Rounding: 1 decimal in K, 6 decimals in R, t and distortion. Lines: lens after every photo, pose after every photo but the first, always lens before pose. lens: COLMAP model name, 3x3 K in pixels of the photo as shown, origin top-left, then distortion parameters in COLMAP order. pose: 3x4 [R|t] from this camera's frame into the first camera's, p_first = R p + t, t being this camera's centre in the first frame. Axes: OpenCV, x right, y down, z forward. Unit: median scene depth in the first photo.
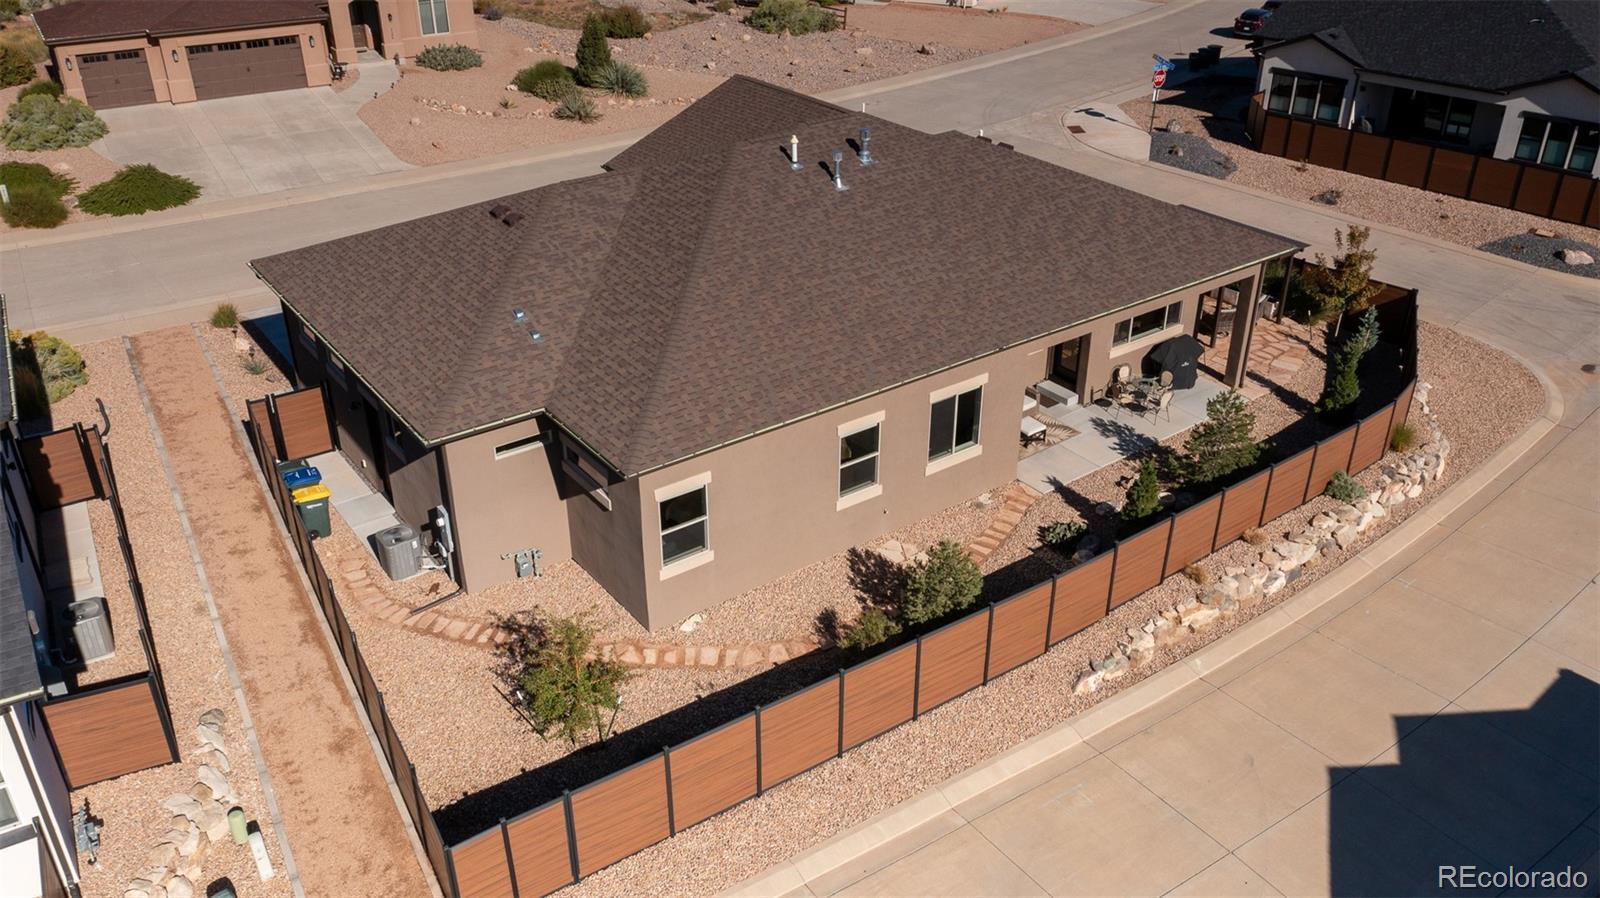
lens RADIAL K [[1270.4, 0, 800.4], [0, 1270.4, 440.7], [0, 0, 1]] dist [-0.017364, 0.027237]
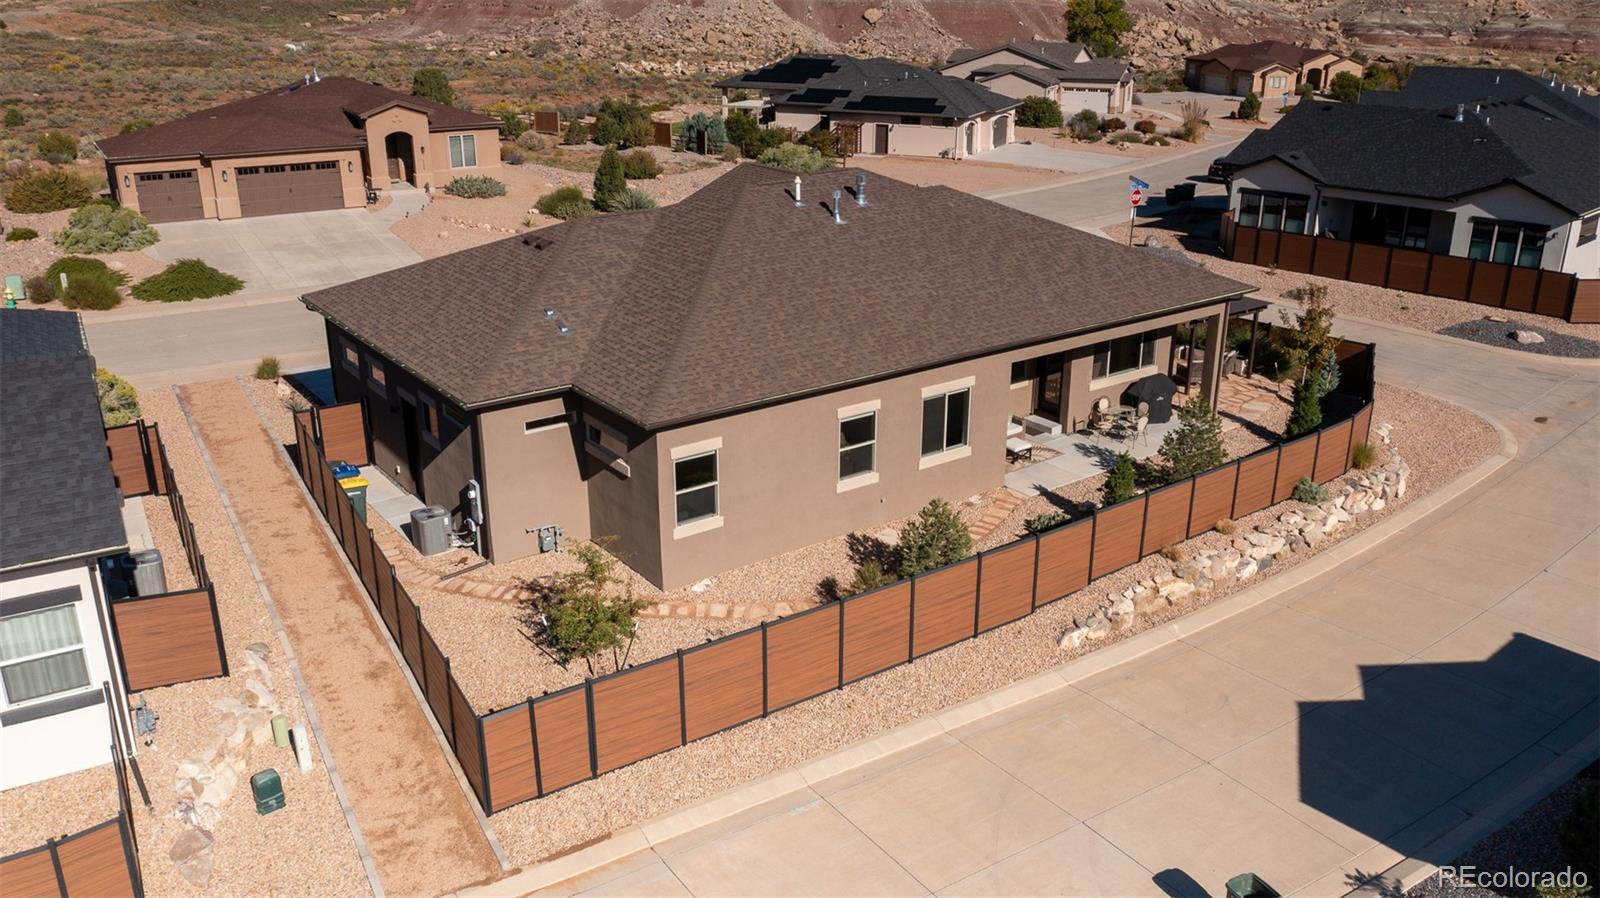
lens RADIAL K [[1270.4, 0, 799.8], [0, 1270.4, 447.2], [0, 0, 1]] dist [-0.017364, 0.027237]
pose [[0.999999, 0.000320, -0.001507, -0.001334], [-0.000535, 0.989406, -0.145173, 0.167824], [0.001445, 0.145173, 0.989405, -0.074155]]
